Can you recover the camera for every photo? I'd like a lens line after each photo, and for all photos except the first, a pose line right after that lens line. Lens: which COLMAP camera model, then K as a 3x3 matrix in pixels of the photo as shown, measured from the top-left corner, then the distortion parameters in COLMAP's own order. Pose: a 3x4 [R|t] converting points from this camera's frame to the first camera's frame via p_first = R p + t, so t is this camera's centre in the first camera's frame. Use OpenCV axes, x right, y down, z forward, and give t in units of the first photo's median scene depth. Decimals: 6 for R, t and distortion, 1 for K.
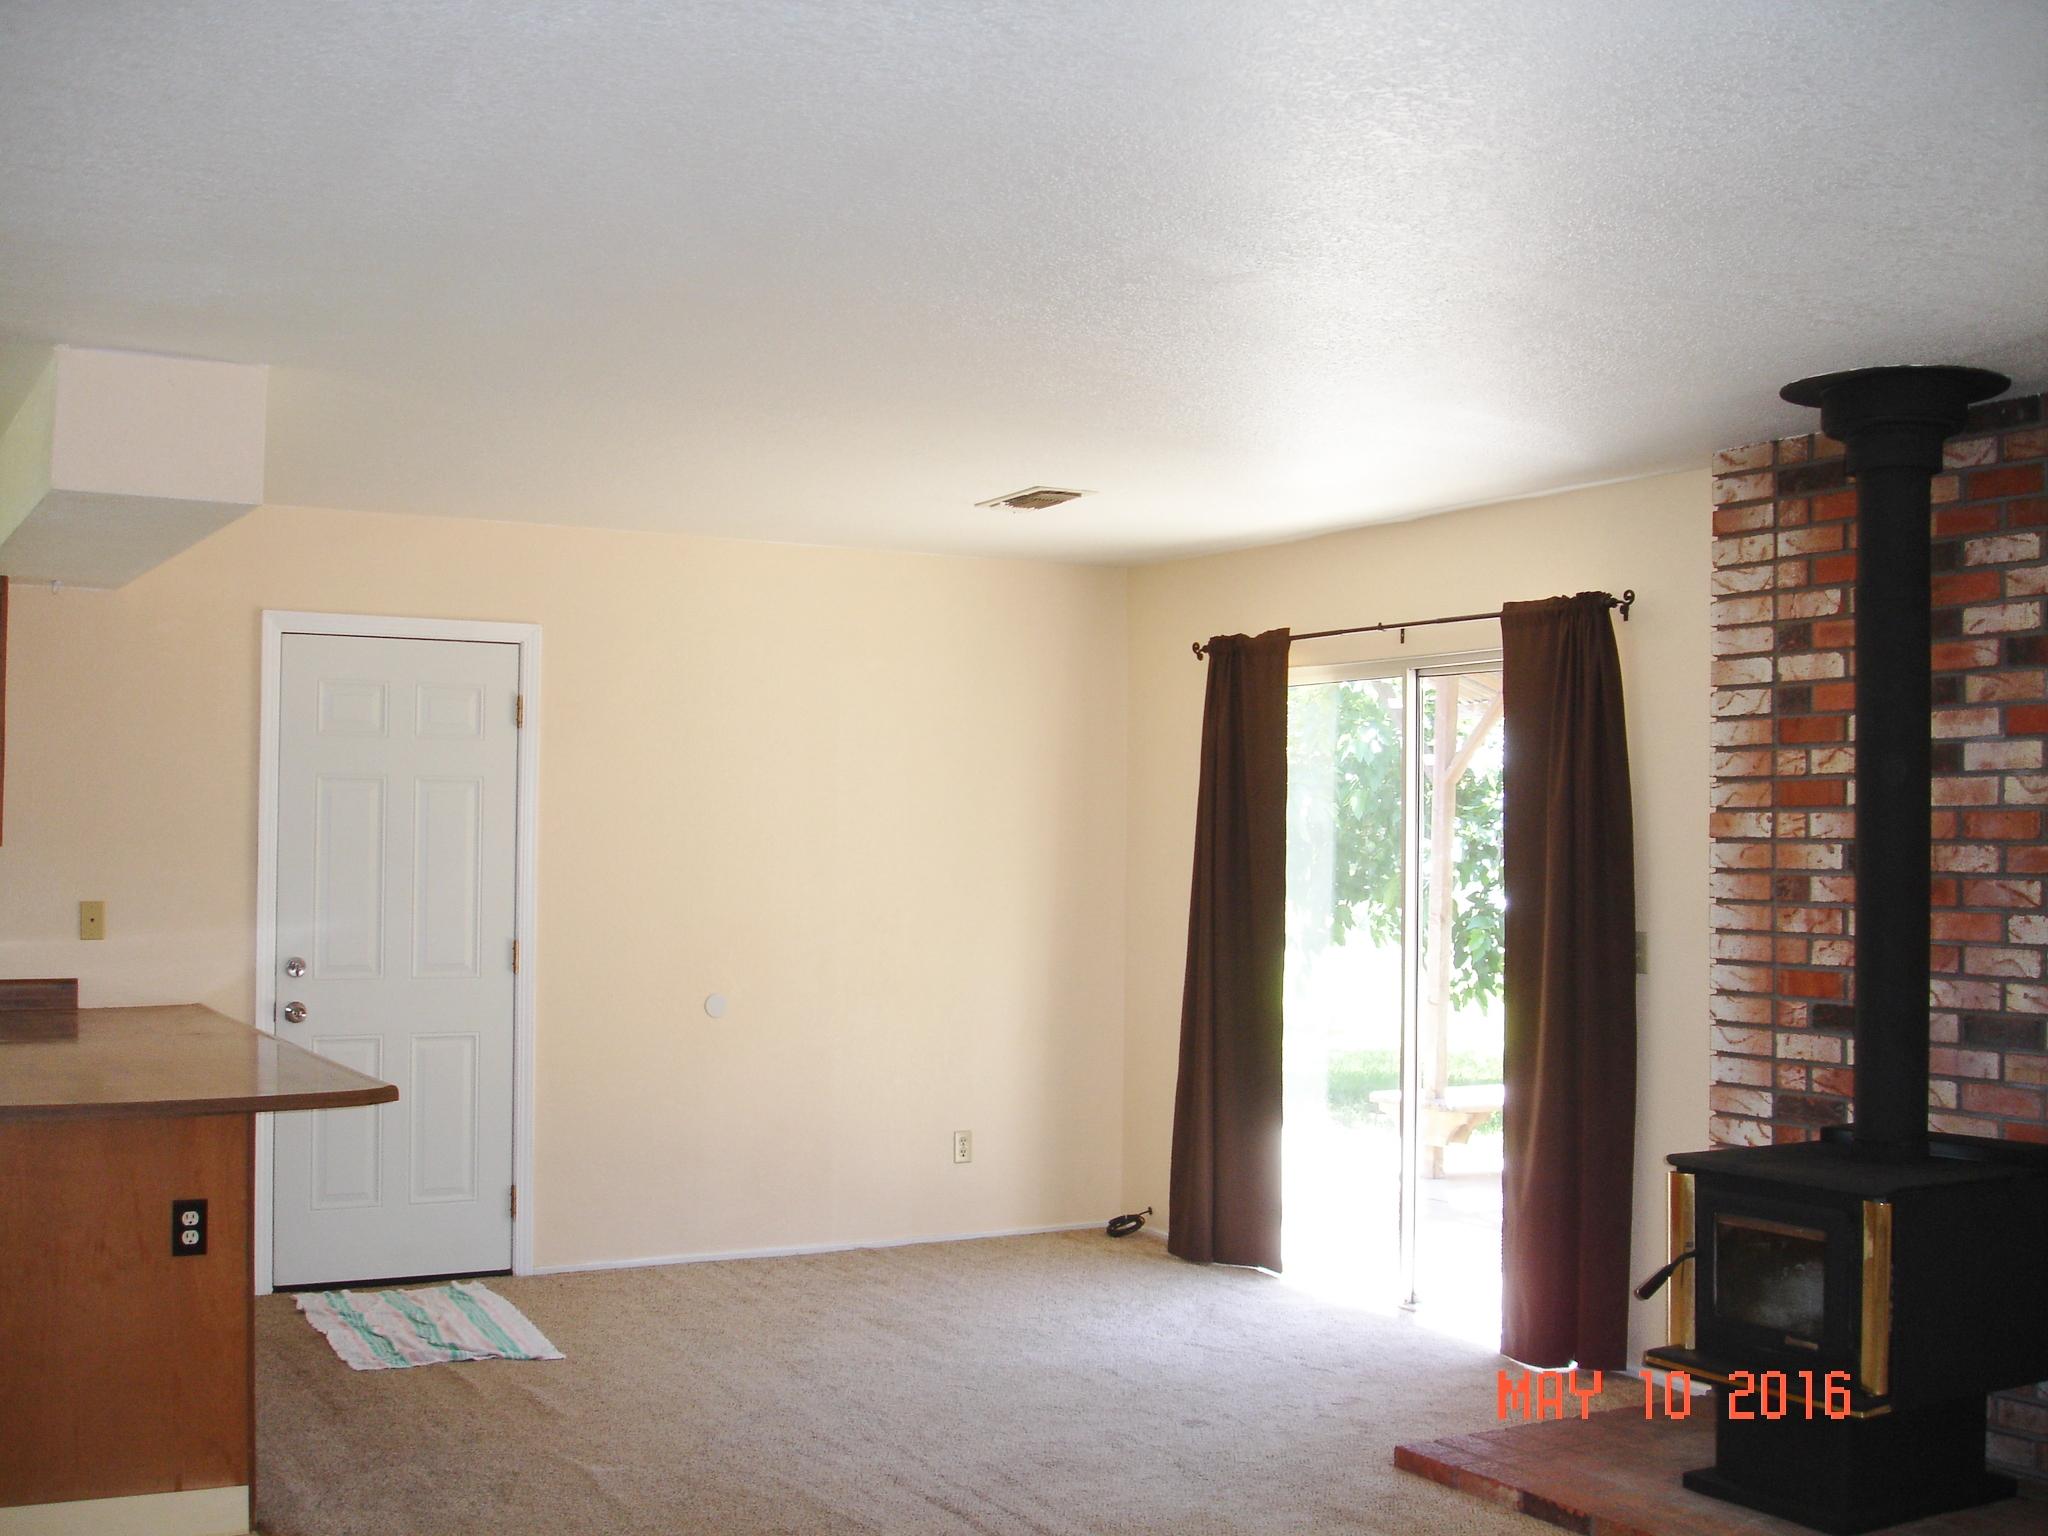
lens RADIAL K [[2293.3, 0, 1025.5], [0, 2293.3, 768.9], [0, 0, 1]] dist [-0.135782, 0.000000]
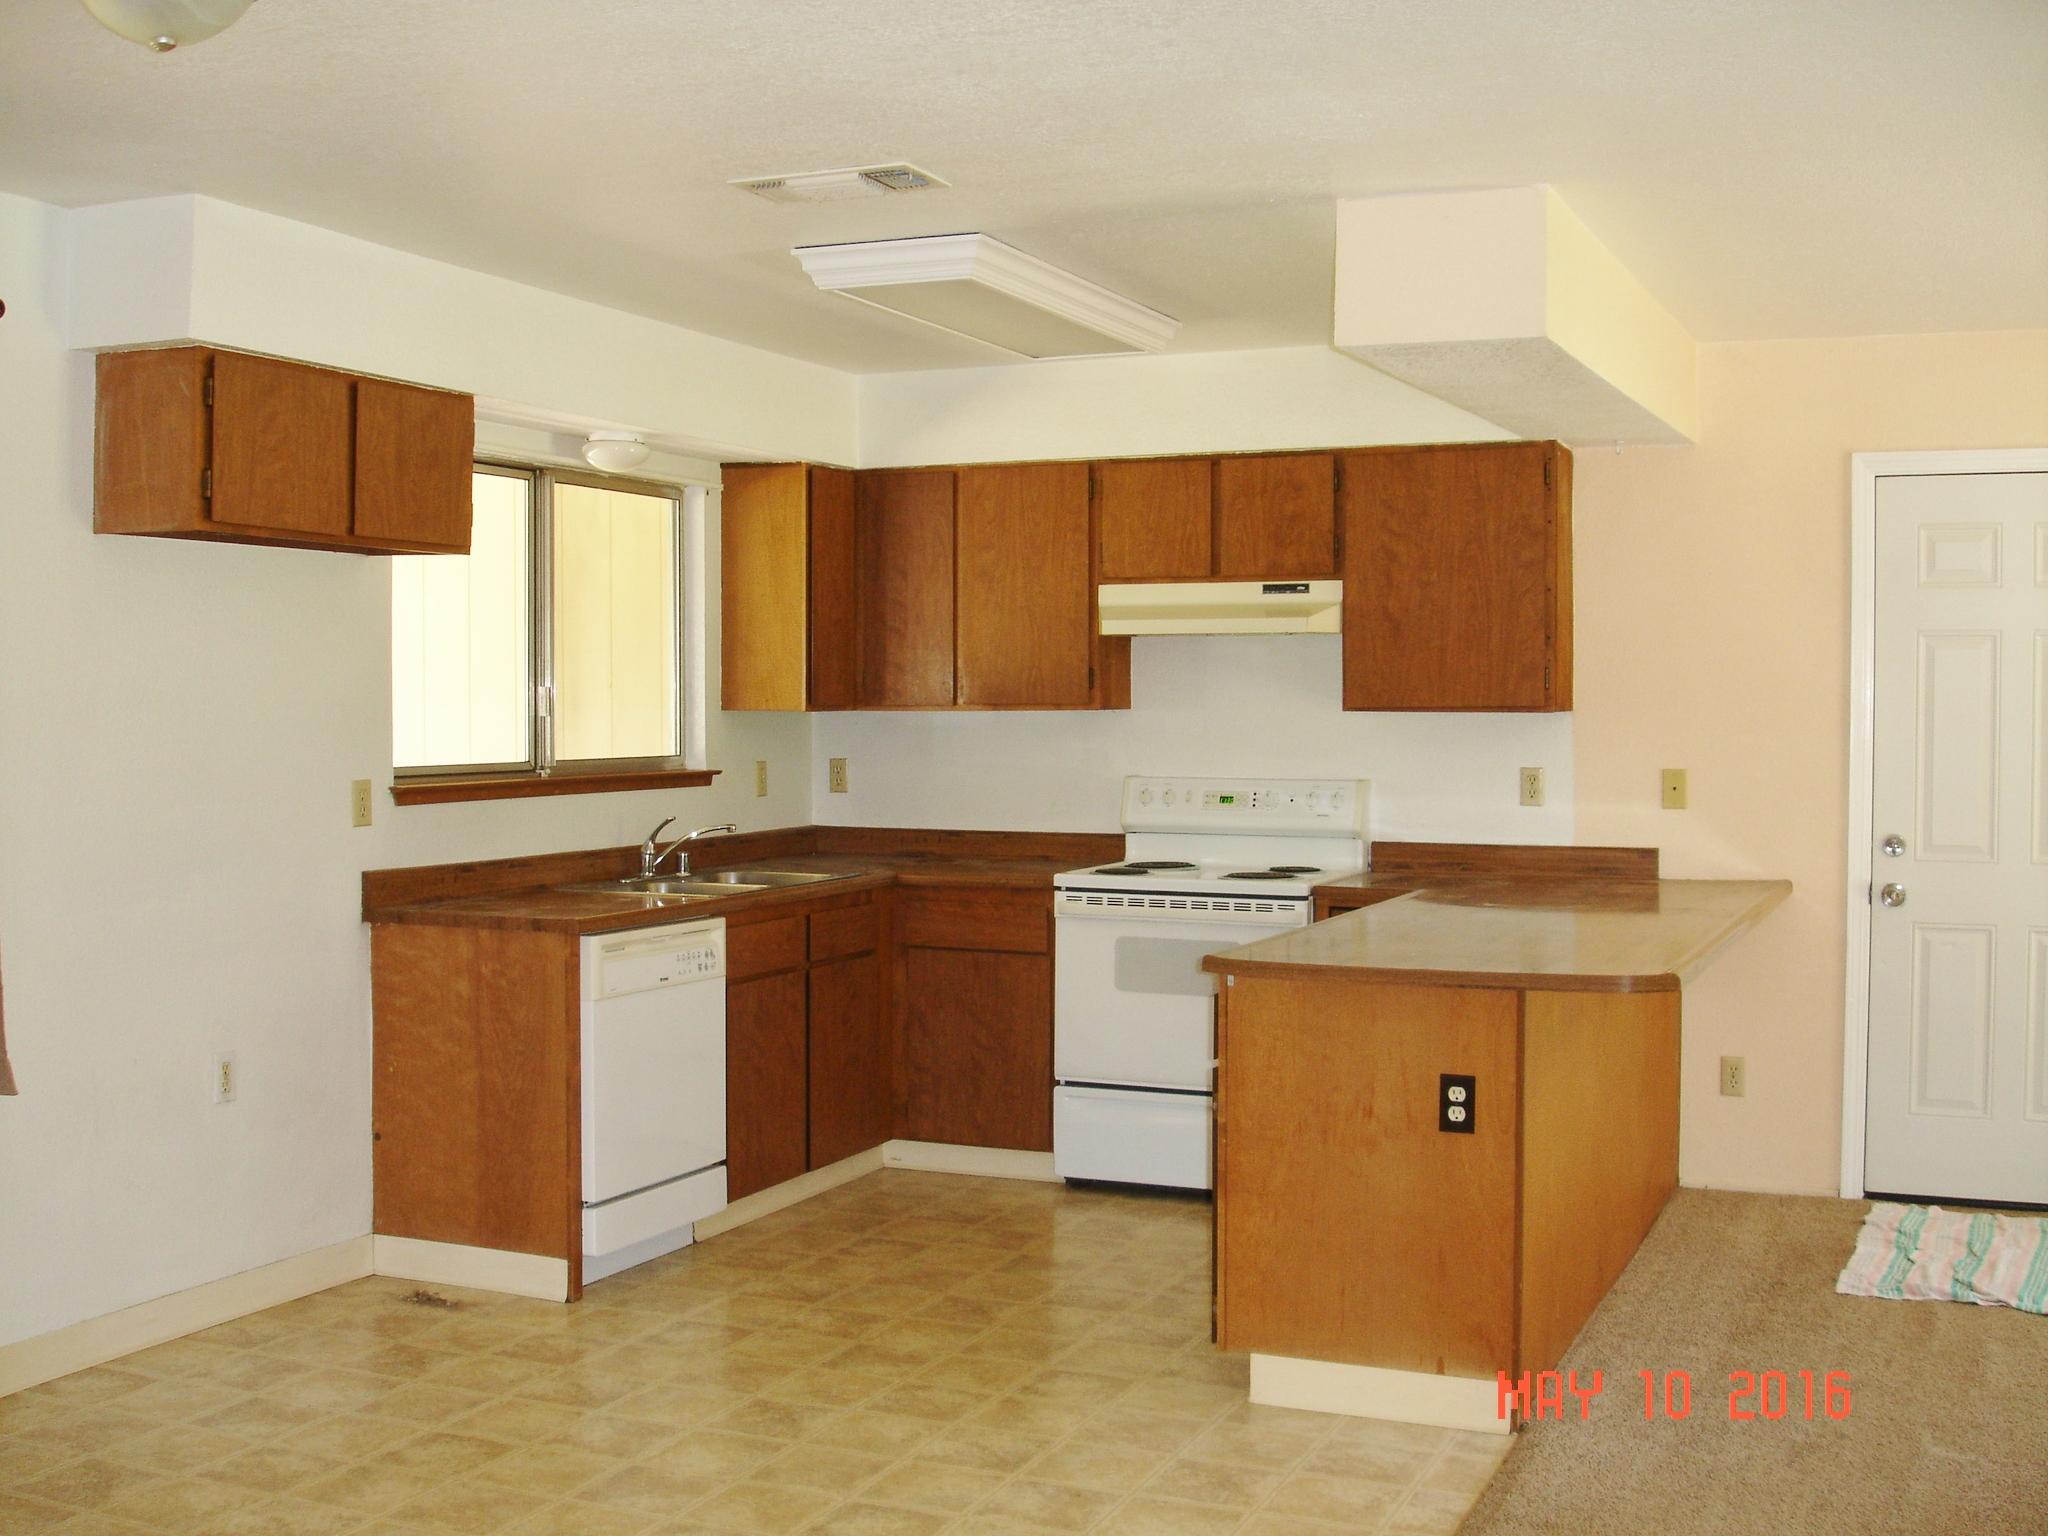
lens RADIAL K [[2293.3, 0, 1017.9], [0, 2293.3, 762.8], [0, 0, 1]] dist [-0.135782, 0.000000]
pose [[0.583757, 0.016873, -0.811753, 0.217394], [0.024500, 0.998963, 0.038382, 0.012209], [0.811559, -0.042294, 0.582738, 0.203070]]
